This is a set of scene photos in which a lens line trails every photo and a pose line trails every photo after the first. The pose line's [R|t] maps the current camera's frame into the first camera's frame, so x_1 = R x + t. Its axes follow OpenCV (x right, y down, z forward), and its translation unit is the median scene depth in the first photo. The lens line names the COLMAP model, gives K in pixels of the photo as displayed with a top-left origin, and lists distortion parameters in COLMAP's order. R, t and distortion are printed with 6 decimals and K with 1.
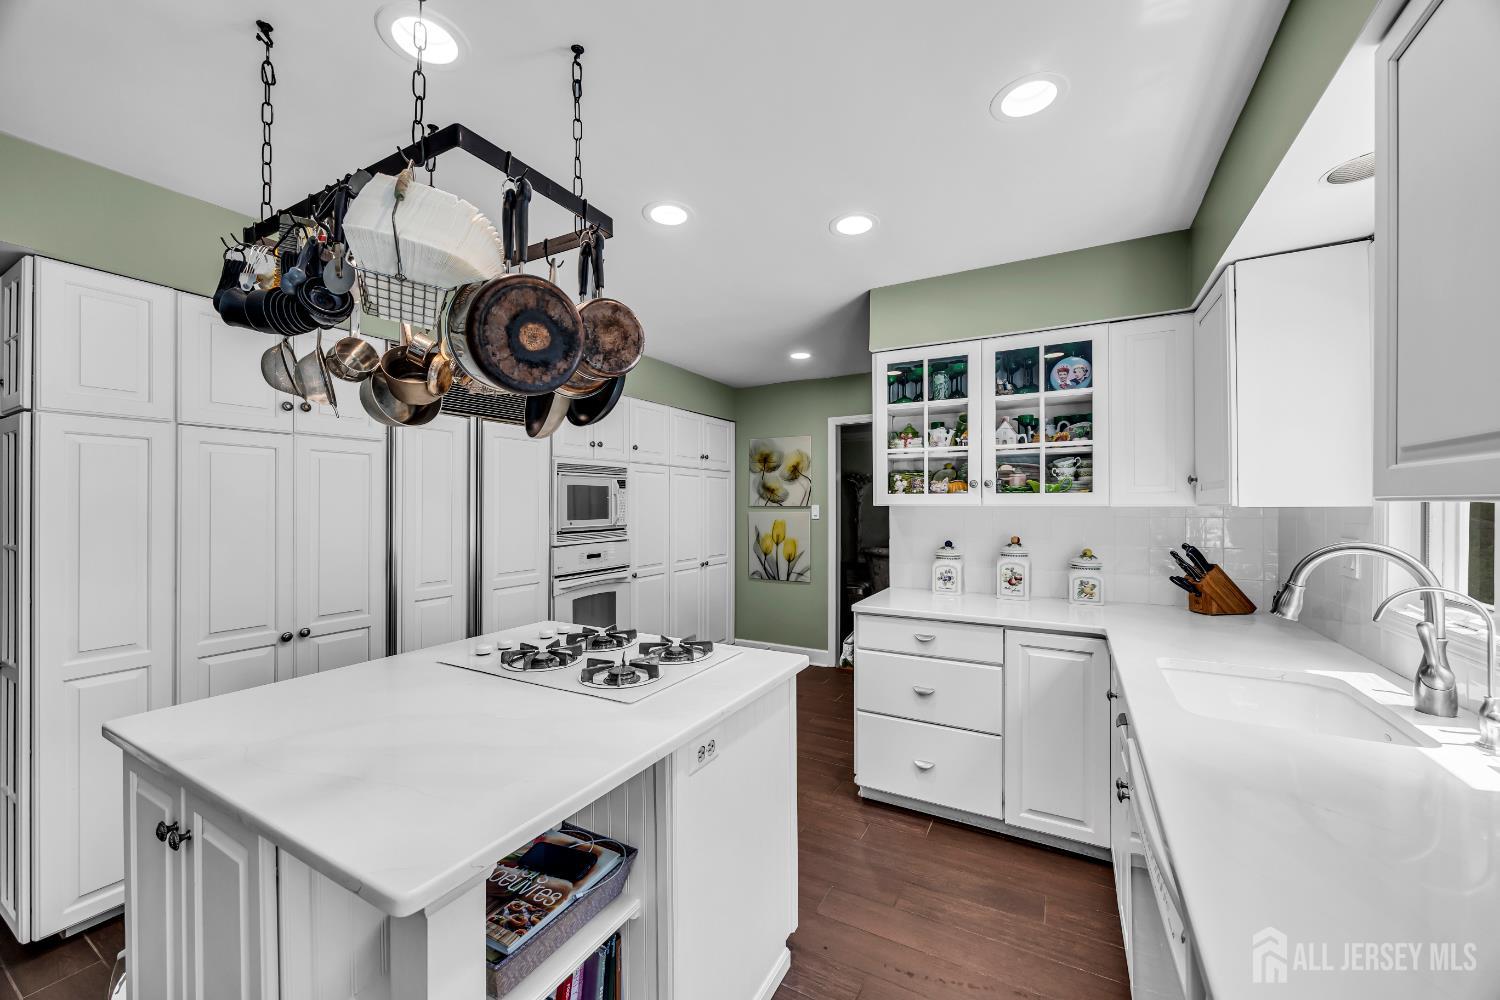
lens RADIAL K [[569.8, 0, 750.1], [0, 569.8, 501.9], [0, 0, 1]] dist [-0.012107, -0.000193]
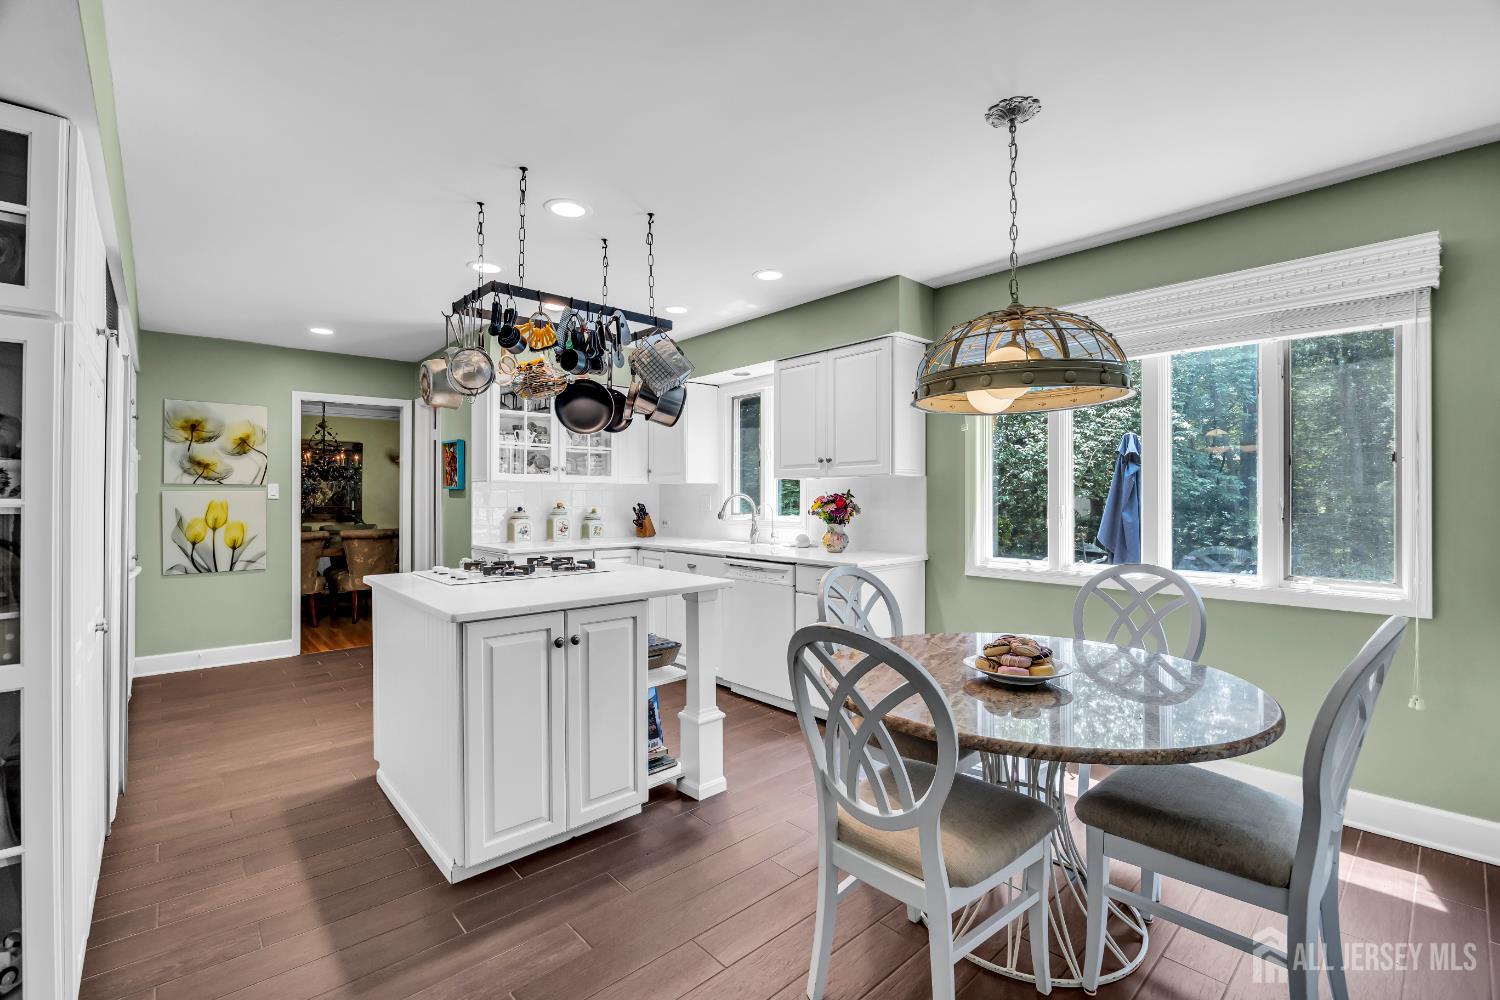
lens RADIAL K [[663.9, 0, 756.4], [0, 663.9, 496.0], [0, 0, 1]] dist [-0.014433, 0.000953]
pose [[0.320734, 0.003217, 0.947164, -0.624797], [-0.002993, 0.999993, -0.002383, 0.025147], [-0.947165, -0.002071, 0.320741, -0.069592]]
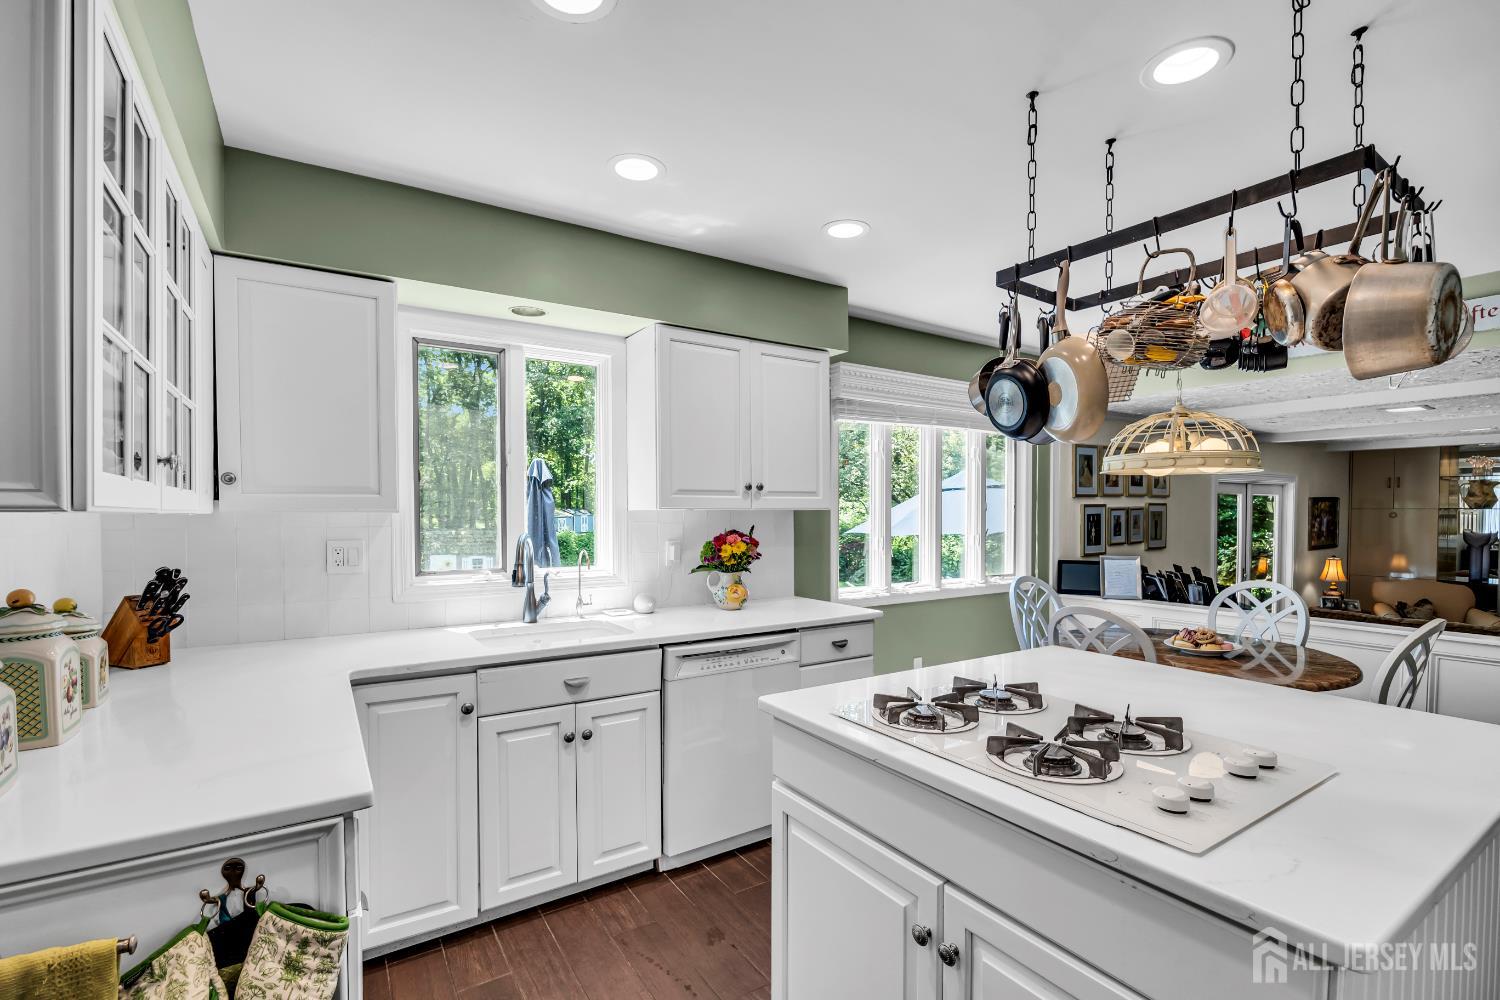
lens RADIAL K [[663.9, 0, 750.7], [0, 663.9, 521.8], [0, 0, 1]] dist [-0.014433, 0.000953]
pose [[-0.882249, 0.002123, 0.470778, -0.100918], [0.002062, 0.999998, -0.000647, 0.010979], [-0.470778, 0.000400, -0.882252, 0.656725]]
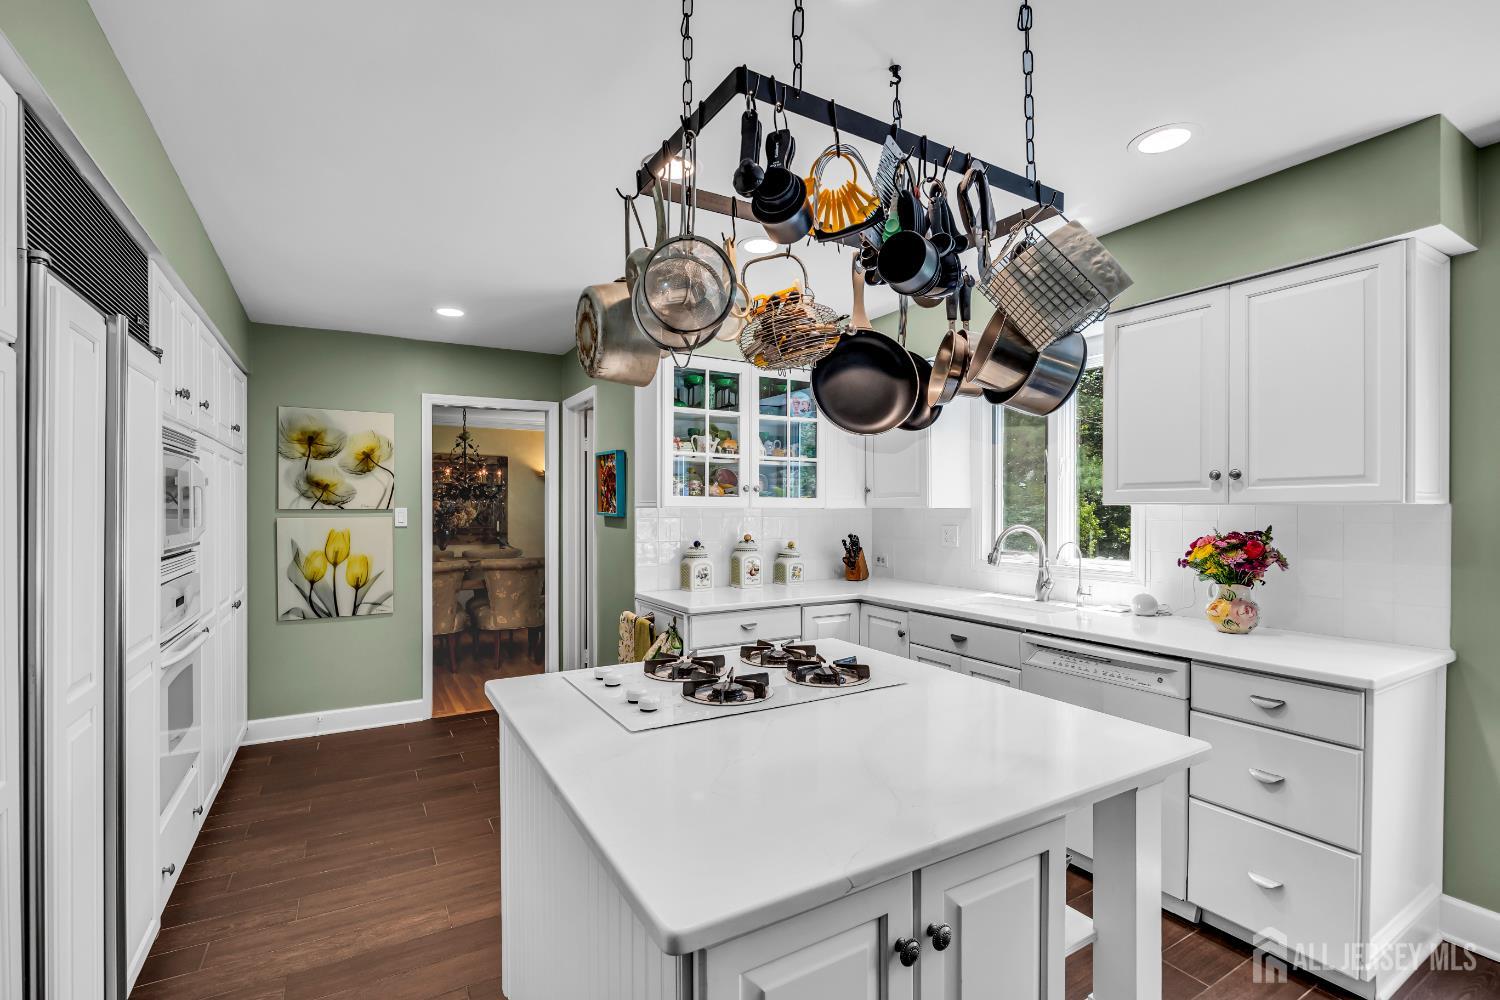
lens RADIAL K [[663.9, 0, 746.9], [0, 663.9, 509.2], [0, 0, 1]] dist [-0.014433, 0.000953]
pose [[0.504672, -0.003026, 0.863306, -0.395150], [-0.003166, 0.999981, 0.005356, 0.001076], [-0.863305, -0.005436, 0.504653, 0.172363]]
